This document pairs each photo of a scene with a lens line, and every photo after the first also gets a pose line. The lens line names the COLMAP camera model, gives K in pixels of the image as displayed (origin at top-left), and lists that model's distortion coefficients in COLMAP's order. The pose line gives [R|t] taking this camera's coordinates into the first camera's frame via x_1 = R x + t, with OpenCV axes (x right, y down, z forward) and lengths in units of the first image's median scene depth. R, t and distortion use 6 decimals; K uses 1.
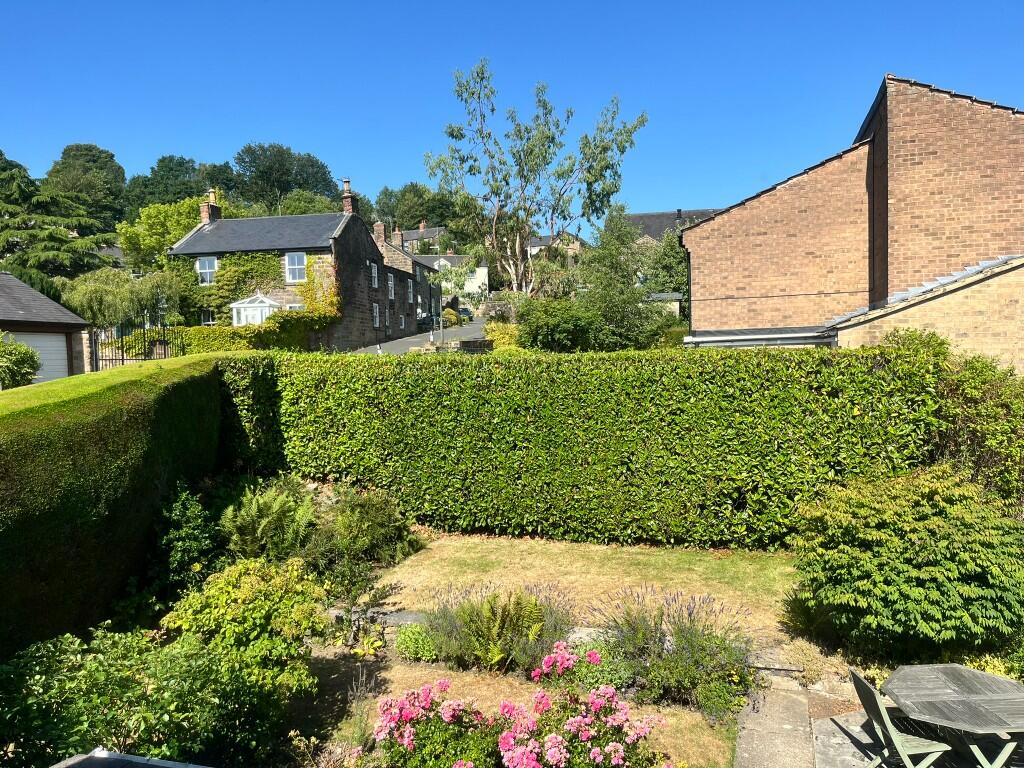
lens RADIAL K [[778.3, 0, 509.8], [0, 778.3, 386.8], [0, 0, 1]] dist [0.035742, -0.051069]
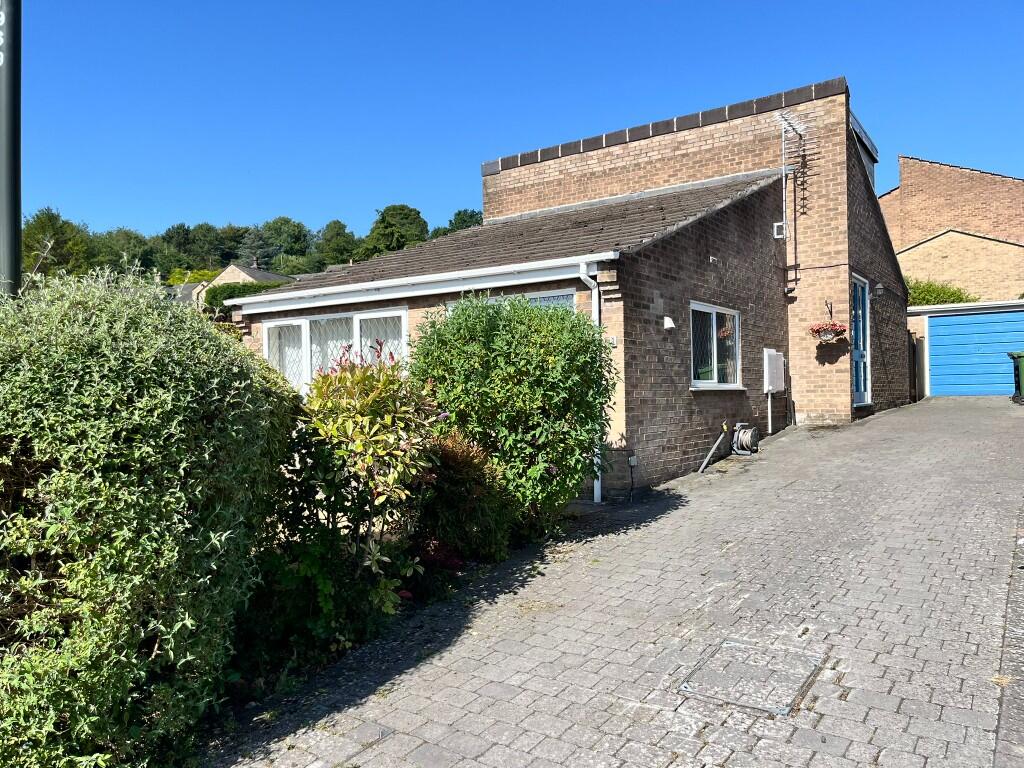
lens RADIAL K [[778.3, 0, 510.9], [0, 778.3, 385.9], [0, 0, 1]] dist [0.035742, -0.051069]
pose [[0.949600, 0.004817, -0.313428, 0.165839], [-0.019389, 0.998870, -0.043391, 0.352513], [0.312865, 0.047281, 0.948620, -1.368857]]
